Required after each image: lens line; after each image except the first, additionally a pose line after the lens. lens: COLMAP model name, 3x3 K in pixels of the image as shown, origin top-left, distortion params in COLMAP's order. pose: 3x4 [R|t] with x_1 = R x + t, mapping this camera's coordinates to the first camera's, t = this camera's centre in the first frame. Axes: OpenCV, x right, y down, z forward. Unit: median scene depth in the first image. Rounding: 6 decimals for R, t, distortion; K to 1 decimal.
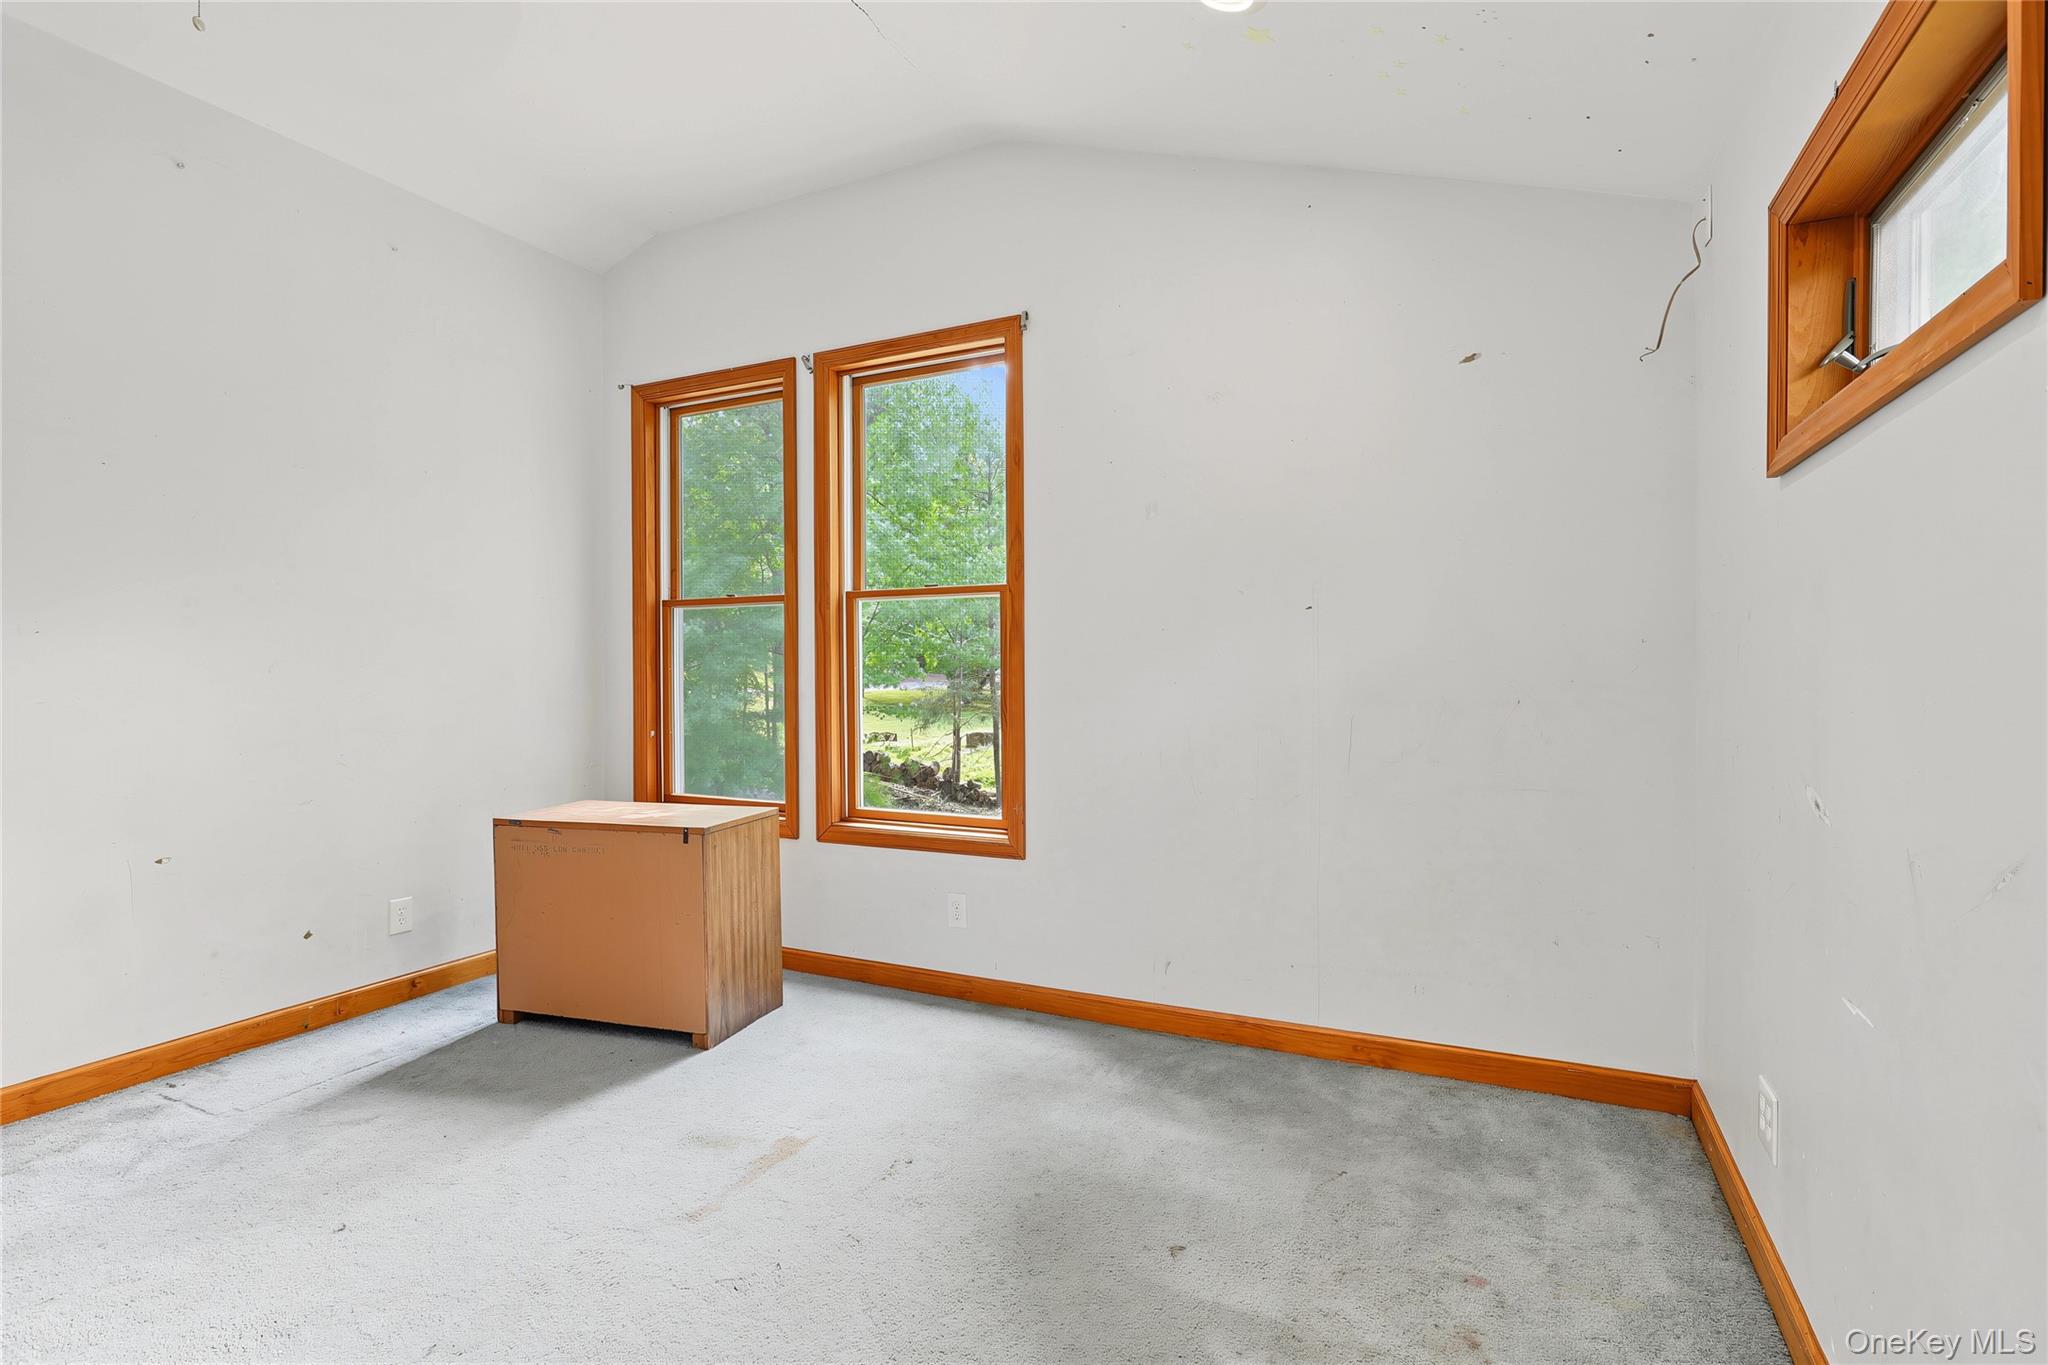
lens RADIAL K [[969.6, 0, 1018.7], [0, 969.6, 681.9], [0, 0, 1]] dist [-0.016385, 0.004724]
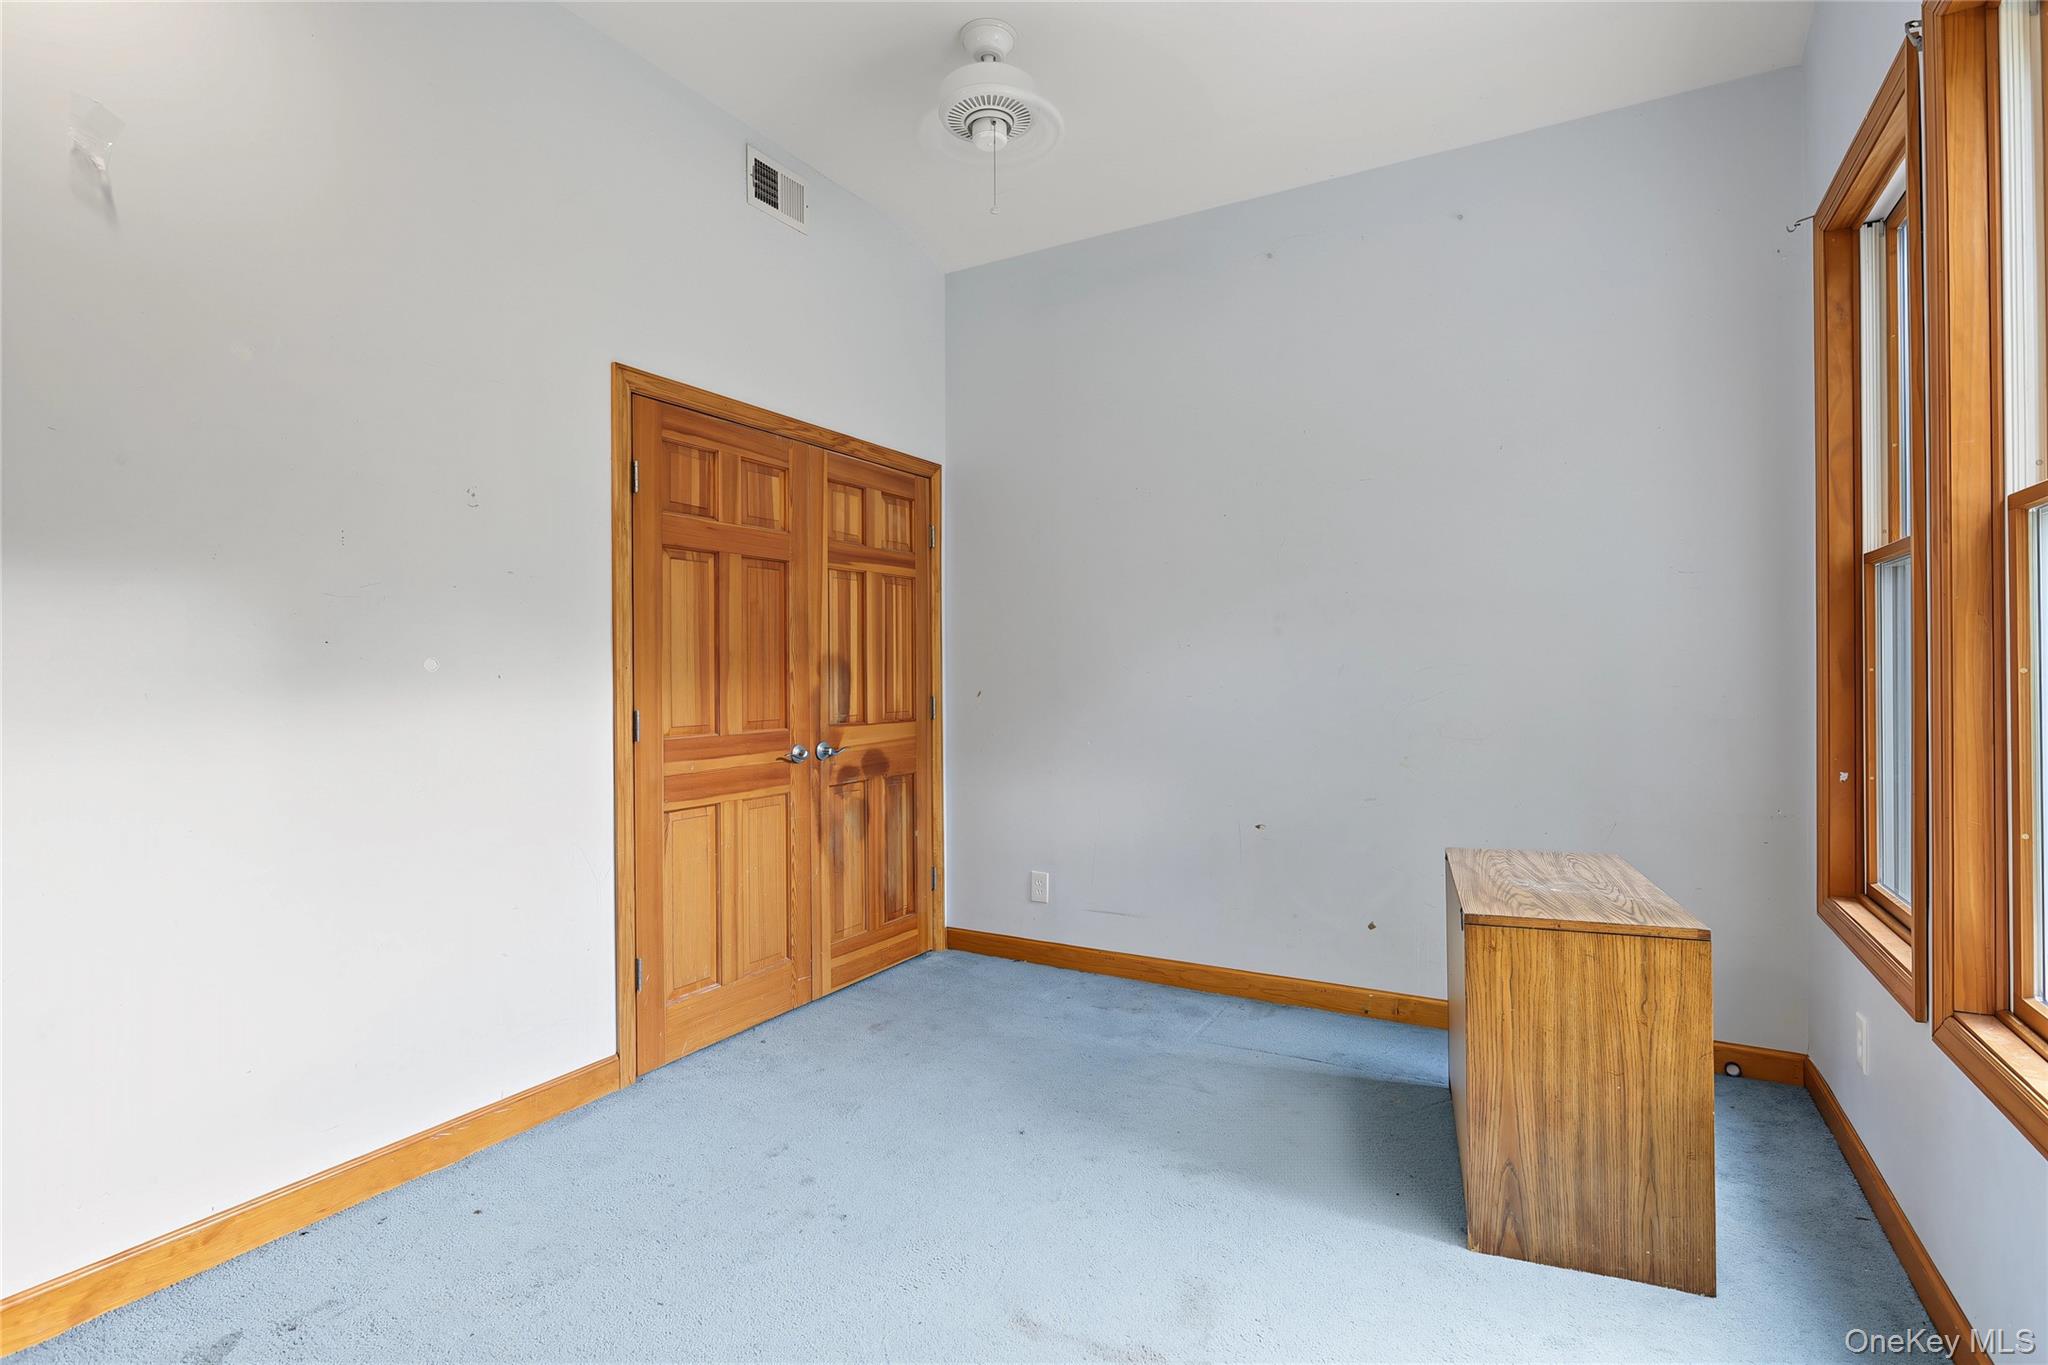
lens RADIAL K [[969.6, 0, 1018.1], [0, 969.6, 675.9], [0, 0, 1]] dist [-0.016385, 0.004724]
pose [[-0.063768, 0.007891, -0.997934, 0.335040], [-0.008061, 0.999932, 0.008422, -0.013679], [0.997932, 0.008581, -0.063700, 0.696575]]
